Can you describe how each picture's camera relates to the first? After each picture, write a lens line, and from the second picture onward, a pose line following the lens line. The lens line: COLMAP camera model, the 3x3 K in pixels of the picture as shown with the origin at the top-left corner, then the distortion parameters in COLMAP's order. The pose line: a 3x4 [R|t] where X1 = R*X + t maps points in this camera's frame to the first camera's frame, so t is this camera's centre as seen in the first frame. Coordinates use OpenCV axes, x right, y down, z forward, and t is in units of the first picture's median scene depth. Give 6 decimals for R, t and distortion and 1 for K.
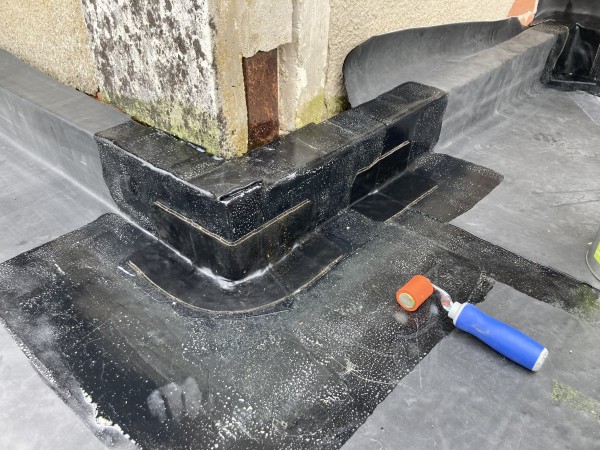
lens RADIAL K [[496.9, 0, 299.8], [0, 496.9, 223.1], [0, 0, 1]] dist [-0.008481, -0.013006]
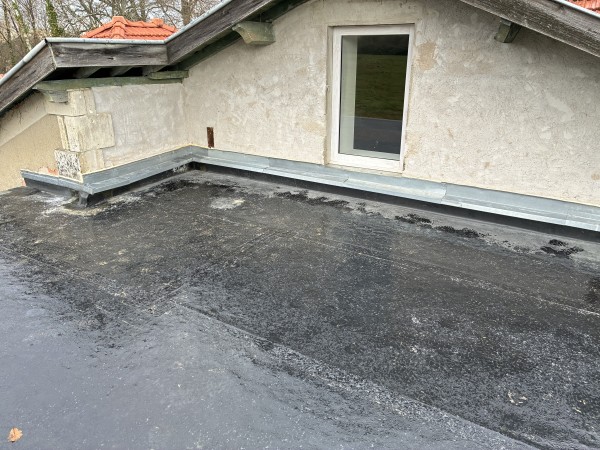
lens RADIAL K [[452.8, 0, 302.1], [0, 452.8, 222.5], [0, 0, 1]] dist [0.016580, 0.002874]
pose [[0.979024, -0.092278, 0.181649, 1.132344], [0.129761, 0.969756, -0.206727, 1.441952], [-0.157079, 0.225962, 0.961388, -3.758286]]
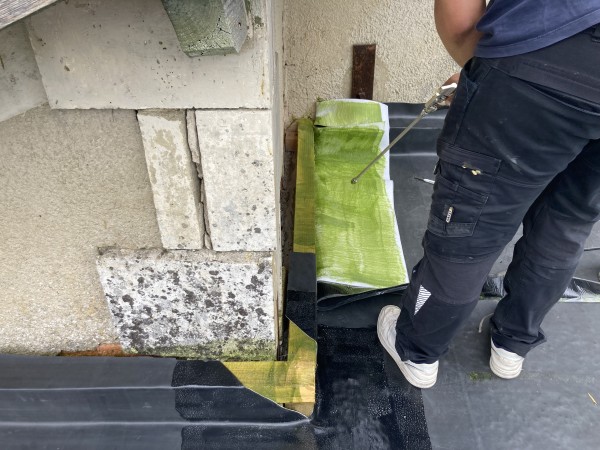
lens RADIAL K [[496.9, 0, 298.9], [0, 496.9, 221.6], [0, 0, 1]] dist [-0.008481, -0.013006]
pose [[0.749286, -0.396774, 0.530228, -0.634334], [0.388575, 0.911745, 0.133156, -0.583357], [-0.536265, 0.106261, 0.837334, -0.351452]]
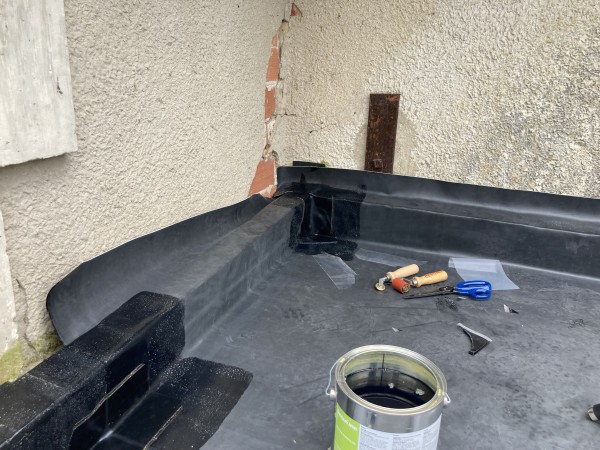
lens RADIAL K [[496.9, 0, 301.6], [0, 496.9, 228.5], [0, 0, 1]] dist [-0.008481, -0.013006]
pose [[0.914684, -0.105560, 0.390142, 0.153455], [0.204048, 0.953849, -0.220308, -0.138671], [-0.348881, 0.281120, 0.894010, 0.013334]]
